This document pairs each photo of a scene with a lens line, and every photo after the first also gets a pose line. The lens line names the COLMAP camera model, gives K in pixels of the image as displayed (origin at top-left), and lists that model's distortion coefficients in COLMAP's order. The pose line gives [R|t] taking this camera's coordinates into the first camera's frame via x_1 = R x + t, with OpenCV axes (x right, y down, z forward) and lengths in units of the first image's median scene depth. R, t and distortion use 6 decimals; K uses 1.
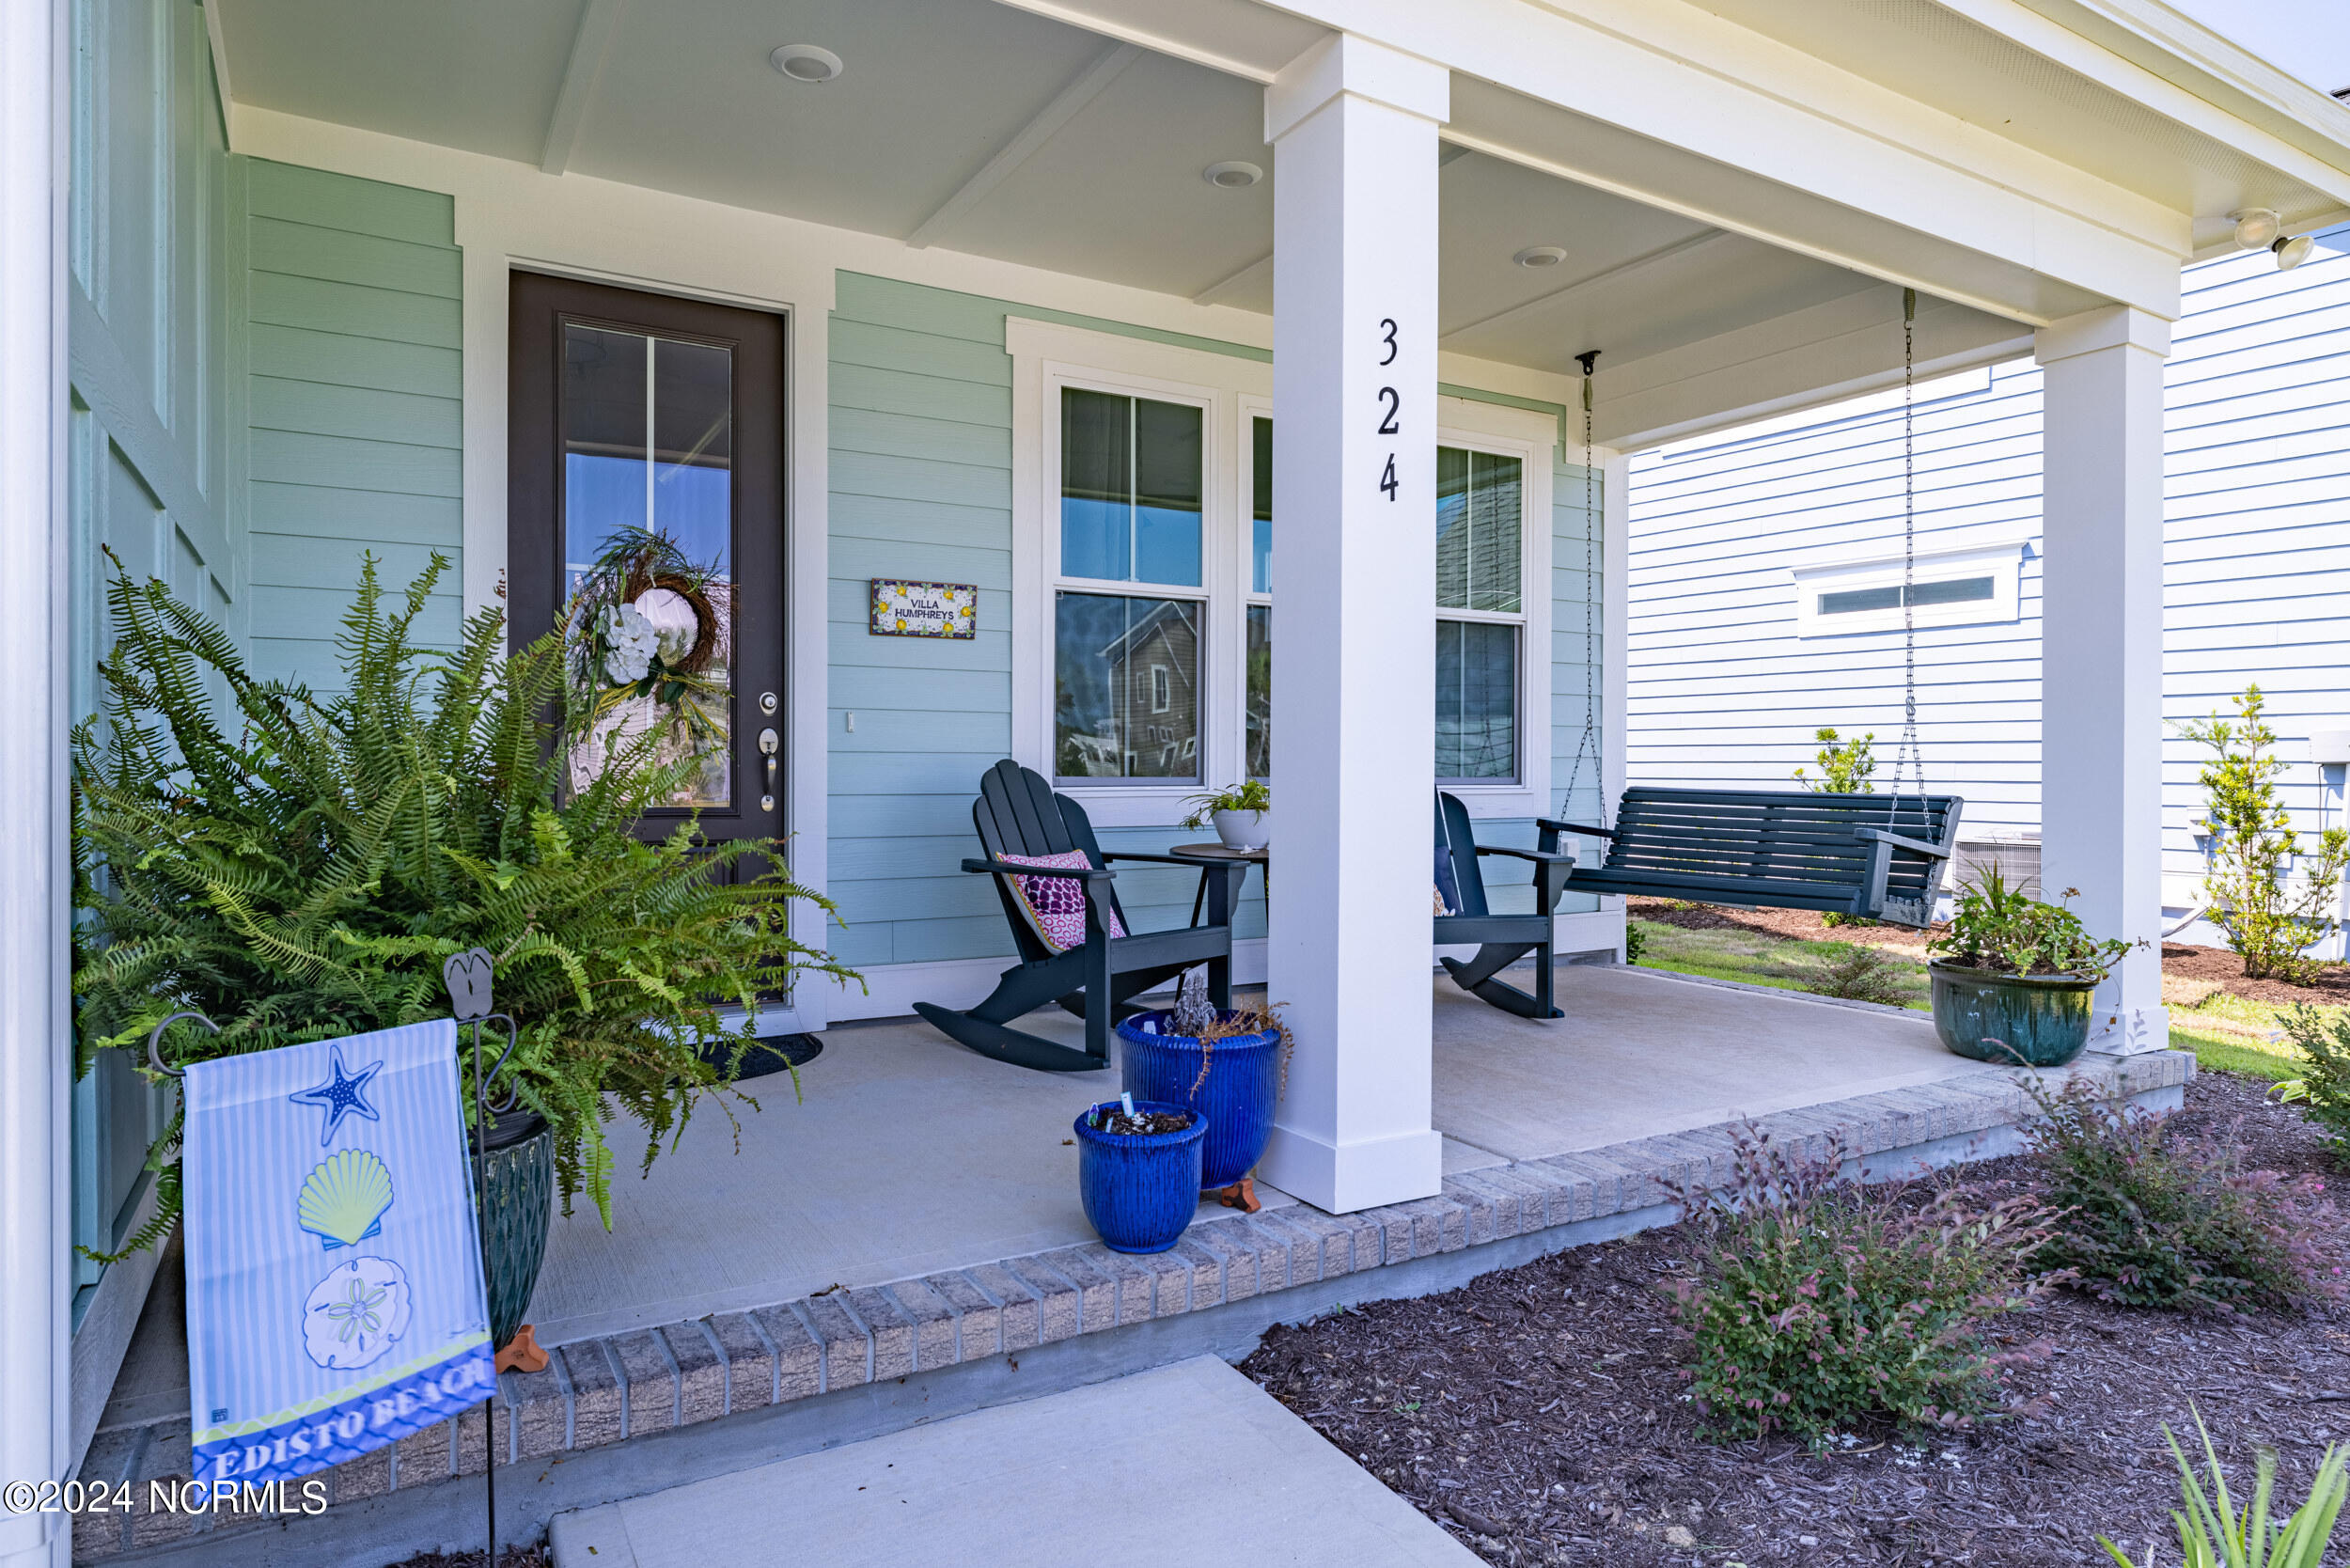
lens RADIAL K [[1417.4, 0, 1196.5], [0, 1417.4, 759.7], [0, 0, 1]] dist [-0.002710, 0.001542]
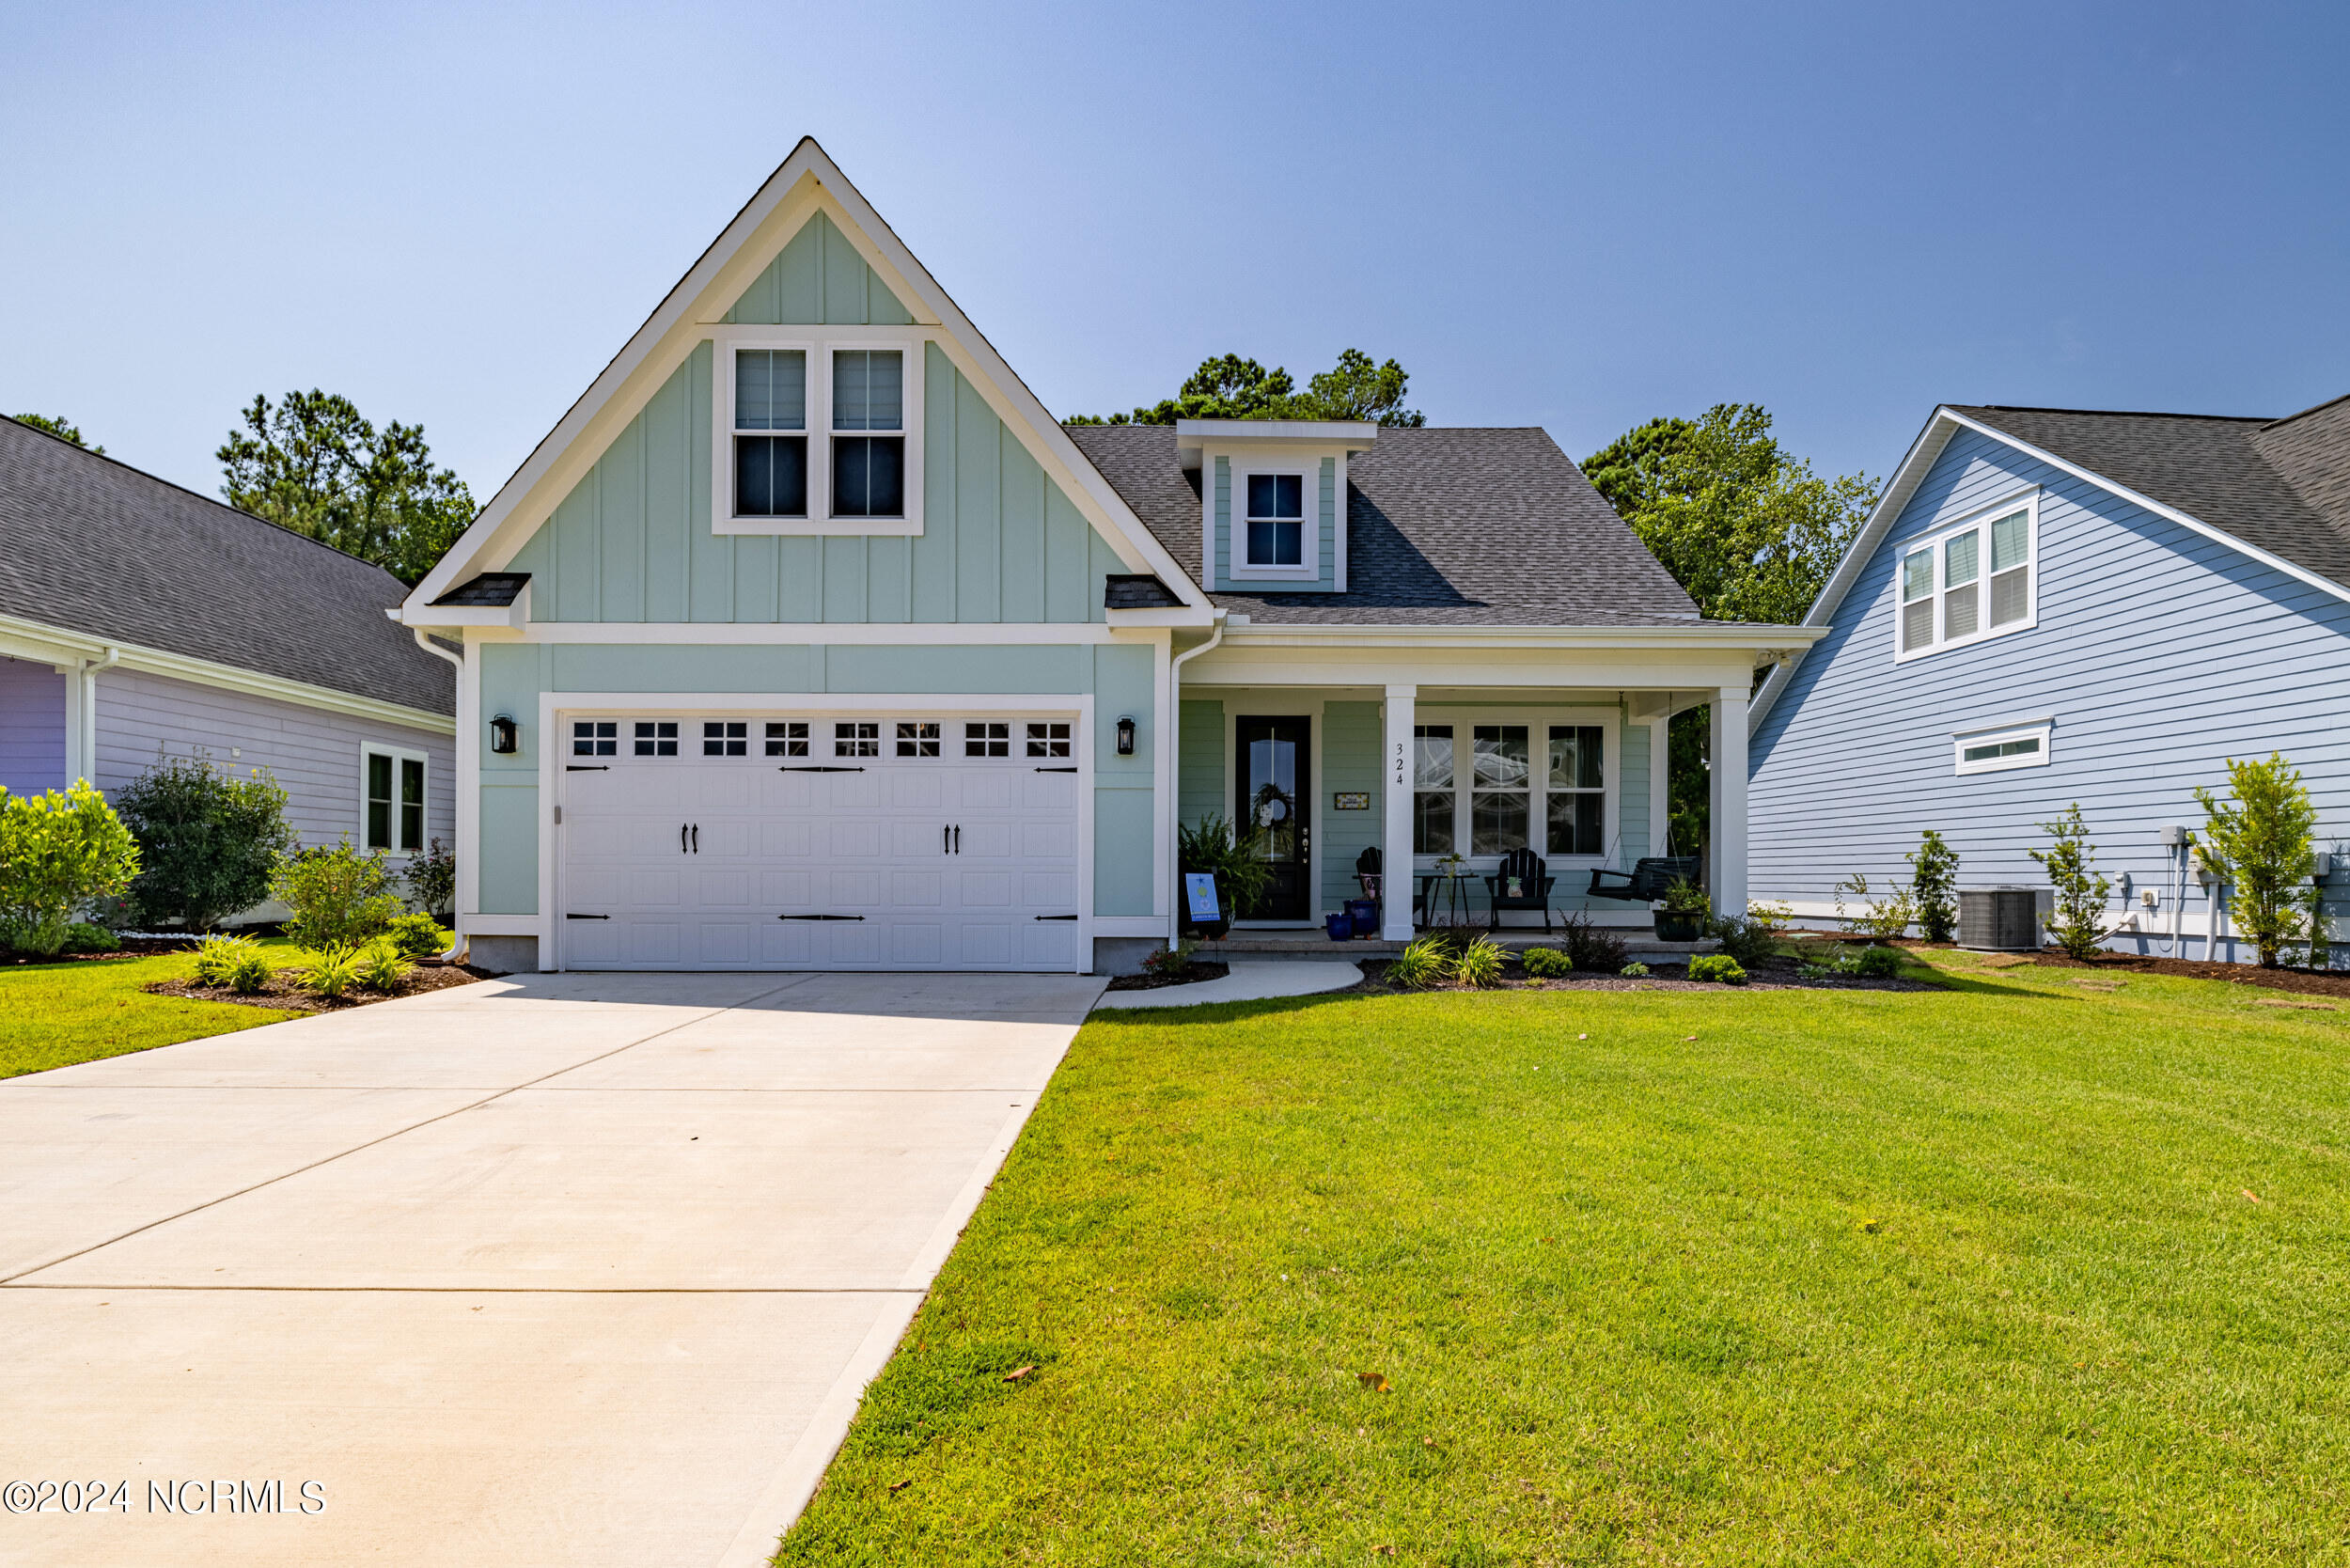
lens RADIAL K [[1318.5, 0, 1167.1], [0, 1318.5, 876.1], [0, 0, 1]] dist [-0.015423, 0.002091]
pose [[0.849160, -0.001753, -0.528133, 0.984749], [0.002024, 0.999998, -0.000065, 0.060852], [0.528132, -0.001013, 0.849162, -1.683812]]
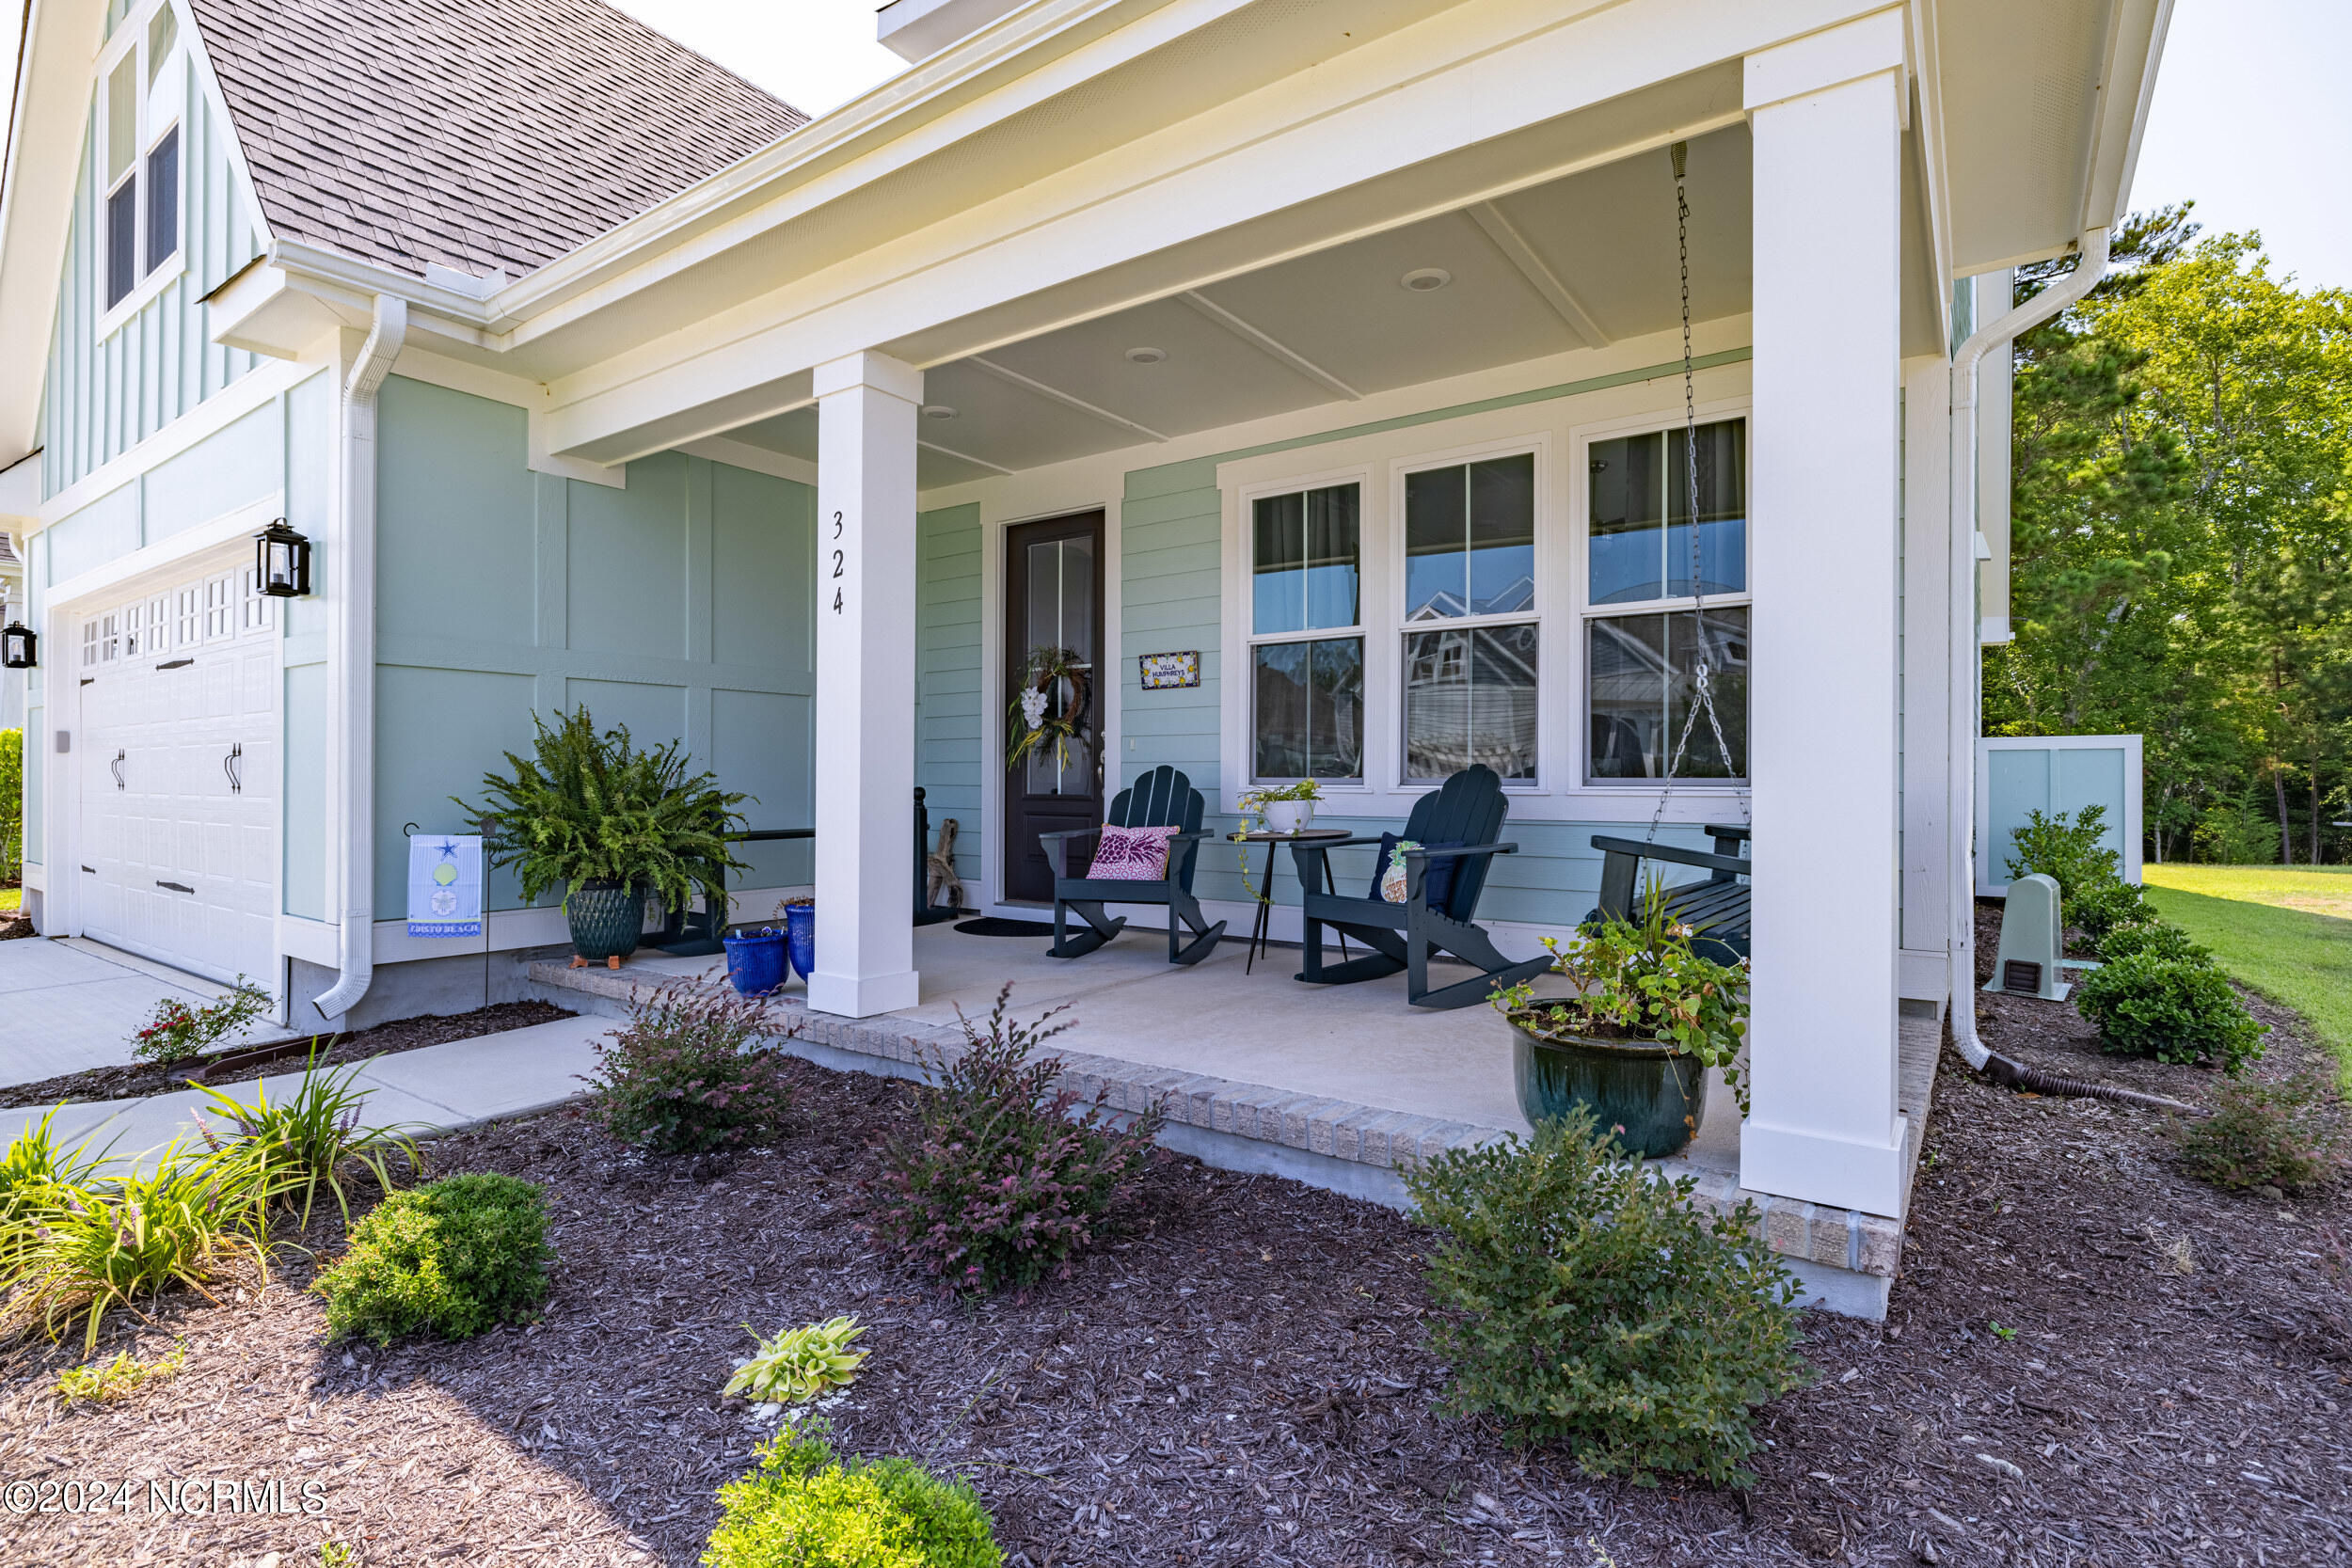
lens RADIAL K [[1143.1, 0, 1158.3], [0, 1143.1, 777.8], [0, 0, 1]] dist [-0.004548, -0.000841]
pose [[0.379585, -0.001896, -0.925155, 0.919542], [0.004207, 0.999991, -0.000323, 0.012654], [0.925147, -0.003769, 0.379590, 0.476457]]
